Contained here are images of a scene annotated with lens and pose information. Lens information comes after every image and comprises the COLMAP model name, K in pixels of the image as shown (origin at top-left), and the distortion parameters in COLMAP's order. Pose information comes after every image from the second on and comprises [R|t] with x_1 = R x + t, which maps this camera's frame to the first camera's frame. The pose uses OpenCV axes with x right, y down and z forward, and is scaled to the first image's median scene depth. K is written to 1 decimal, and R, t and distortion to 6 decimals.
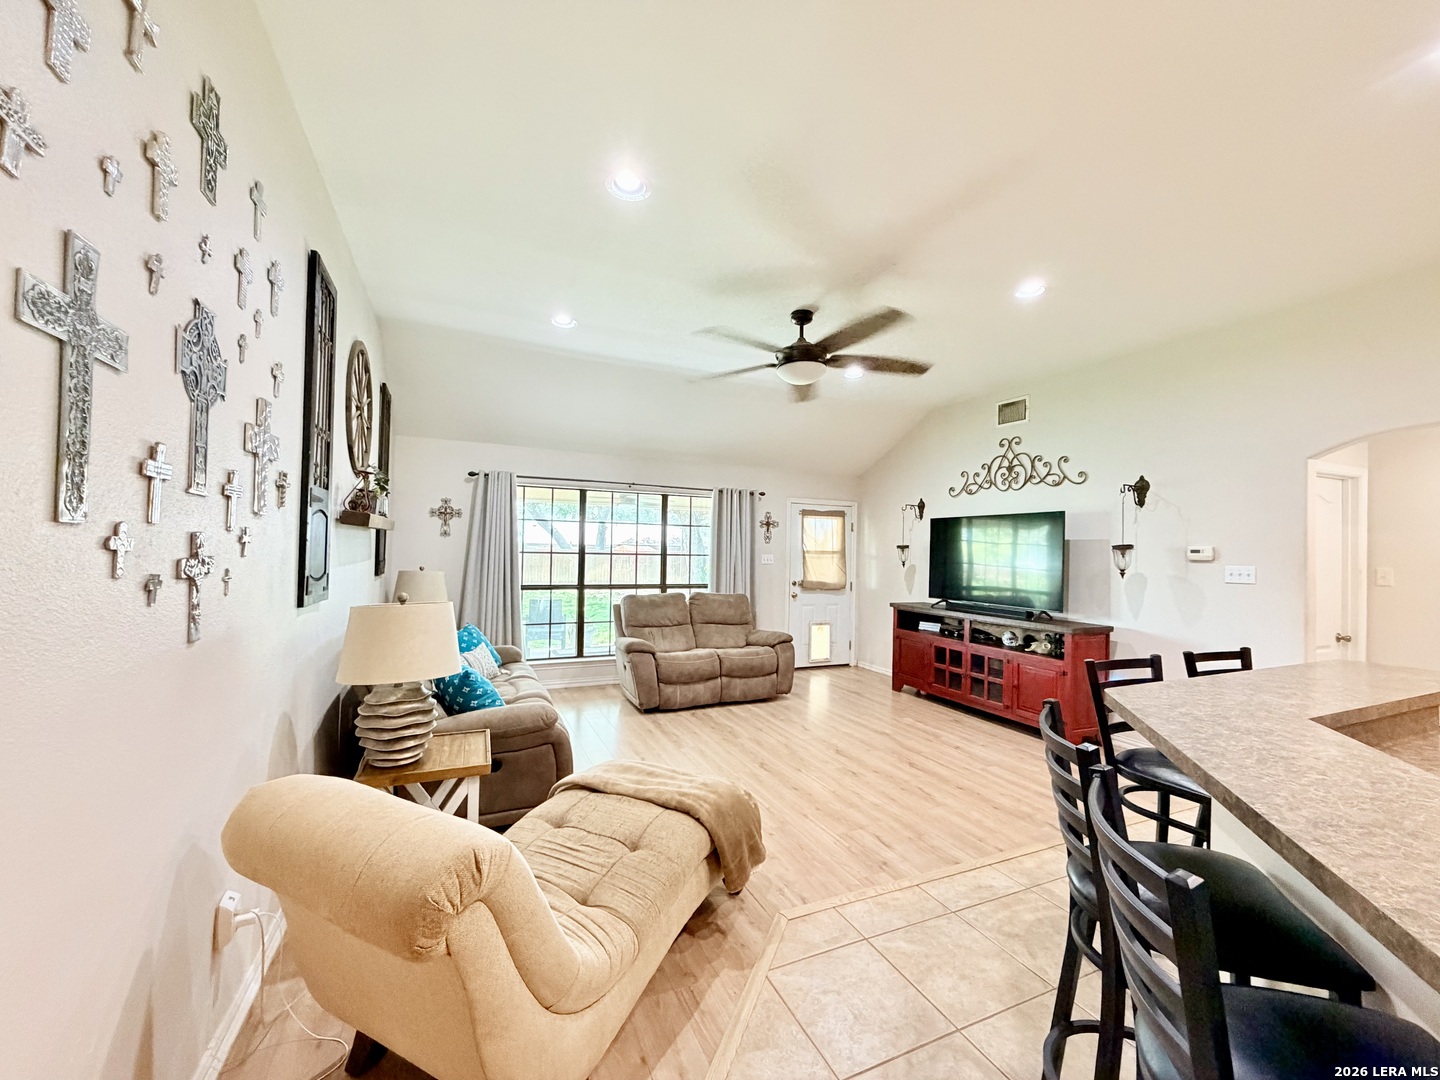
lens RADIAL K [[573.4, 0, 714.7], [0, 573.4, 540.5], [0, 0, 1]] dist [0.000022, 0.000287]
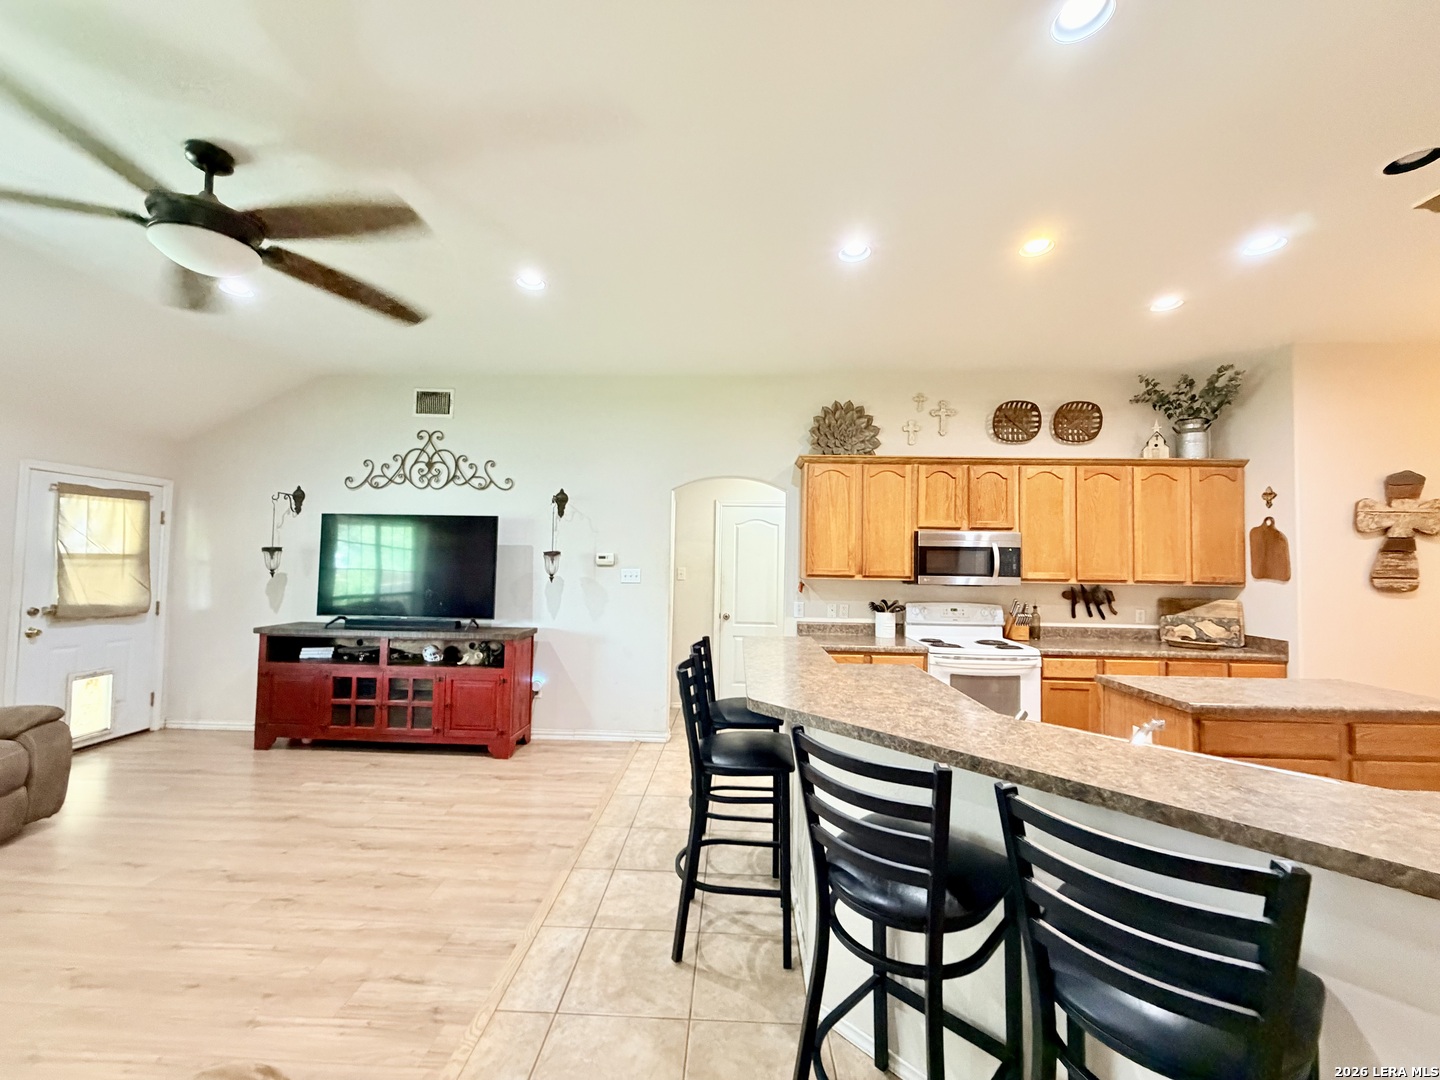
lens RADIAL K [[573.4, 0, 714.7], [0, 573.4, 540.5], [0, 0, 1]] dist [0.000022, 0.000287]
pose [[0.440270, 0.022179, 0.897592, -0.095205], [-0.022981, 0.999646, -0.013428, -0.003949], [-0.897571, -0.014716, 0.440624, 0.194365]]
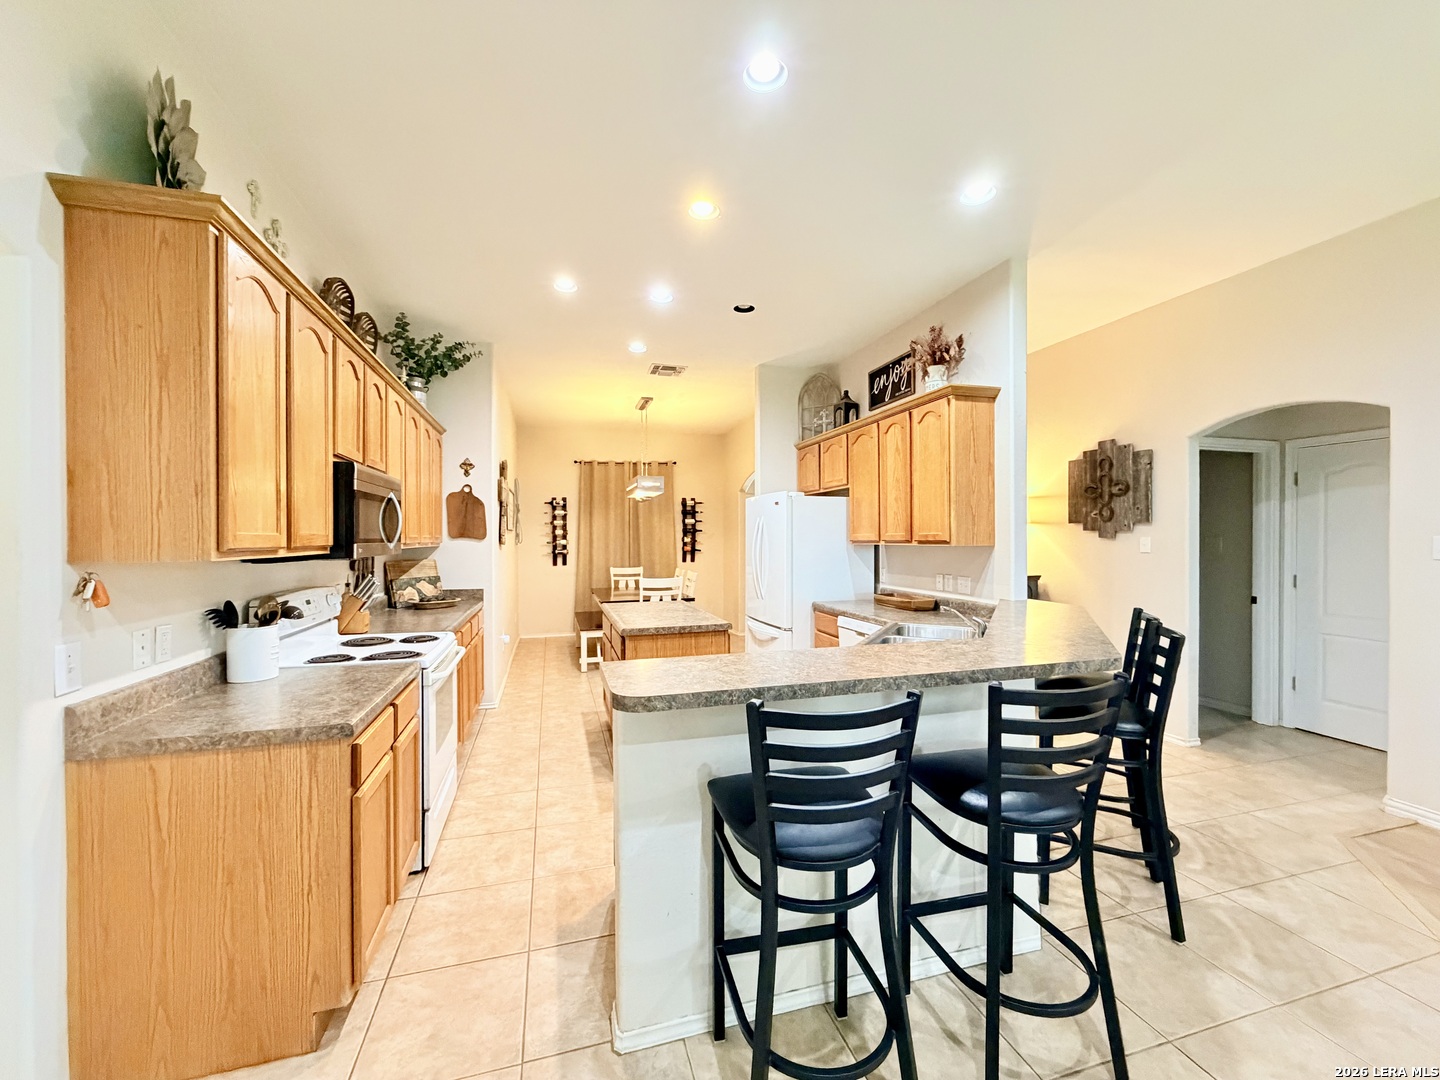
lens RADIAL K [[573.4, 0, 714.7], [0, 573.4, 540.5], [0, 0, 1]] dist [0.000022, 0.000287]
pose [[-0.990214, -0.017139, 0.138502, 0.405838], [-0.018515, 0.999791, -0.008654, 0.023767], [-0.138325, -0.011134, -0.990324, 0.681227]]
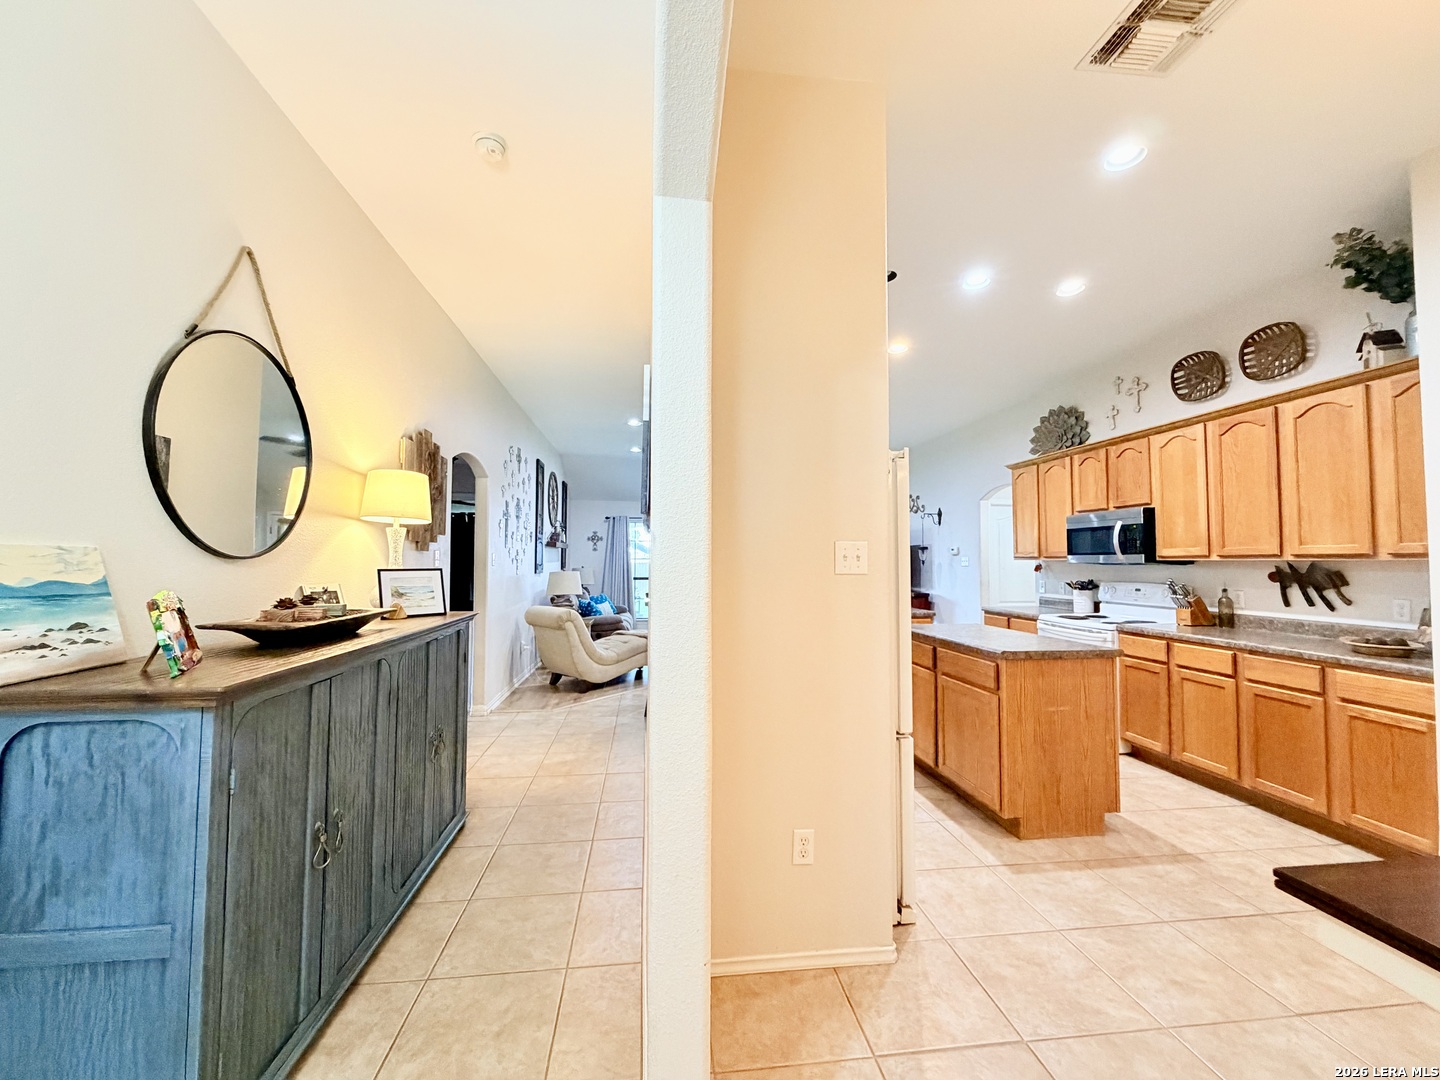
lens RADIAL K [[573.4, 0, 714.7], [0, 573.4, 540.5], [0, 0, 1]] dist [0.000022, 0.000287]
pose [[0.955852, -0.027489, -0.292561, 0.475660], [0.020697, 0.999440, -0.026286, 0.016050], [0.293119, 0.019071, 0.955886, -0.717949]]
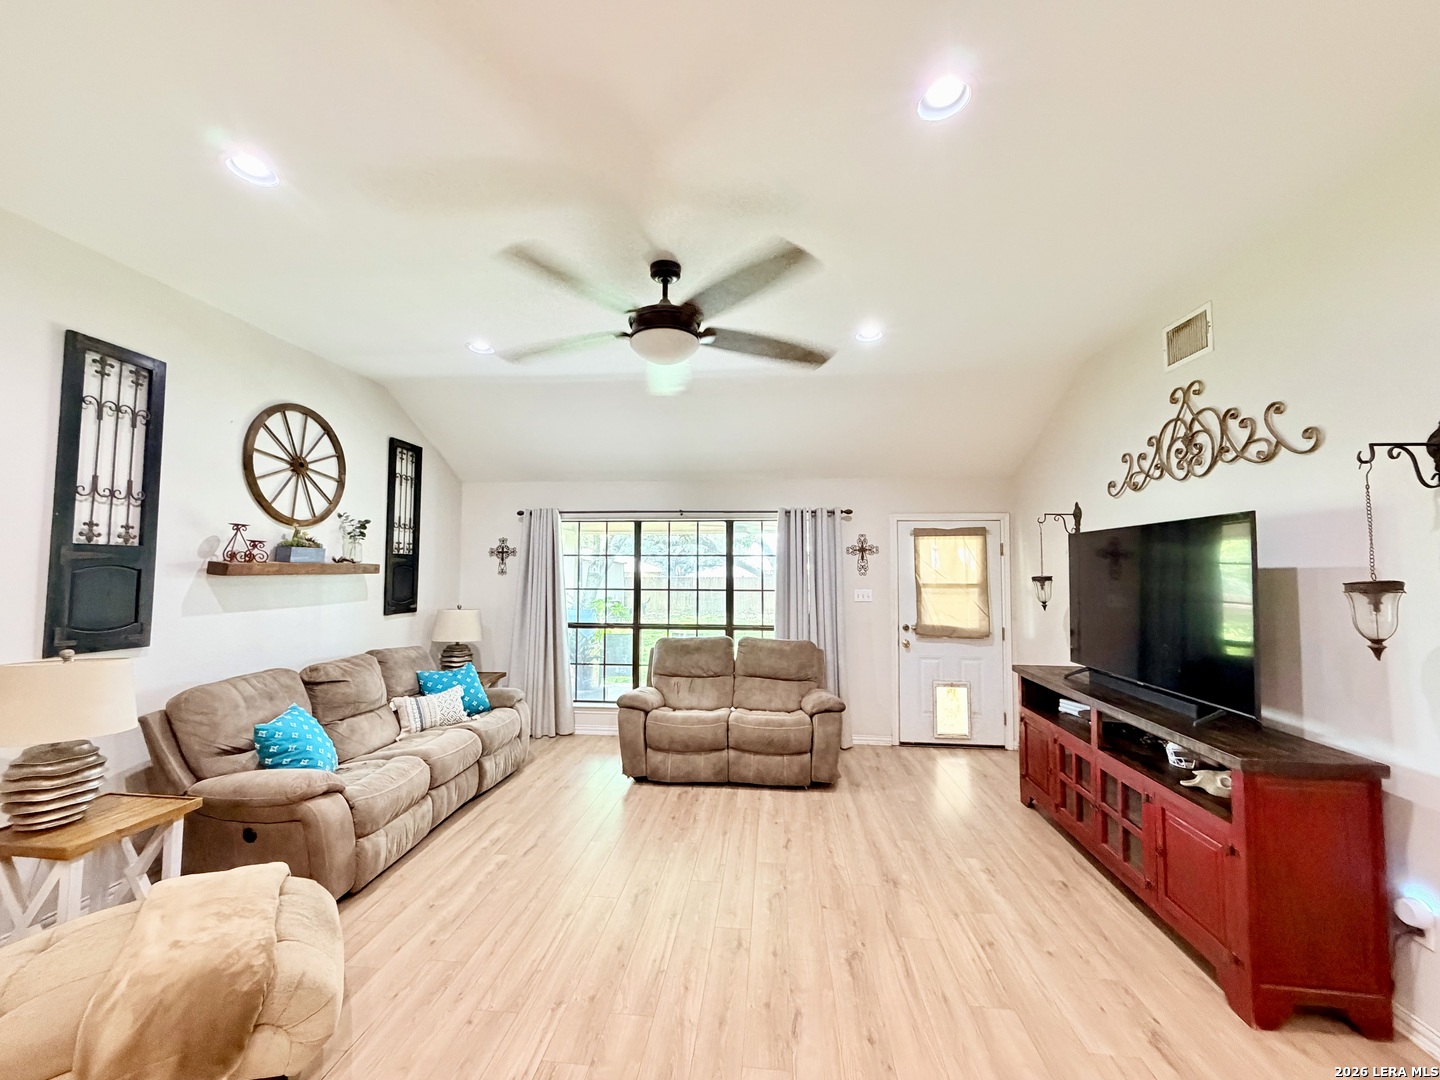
lens RADIAL K [[573.4, 0, 714.7], [0, 573.4, 540.5], [0, 0, 1]] dist [0.000022, 0.000287]
pose [[0.867095, -0.043204, -0.496266, 0.384681], [0.021974, 0.998579, -0.048540, -0.010335], [0.497658, 0.031184, 0.866812, 0.288833]]
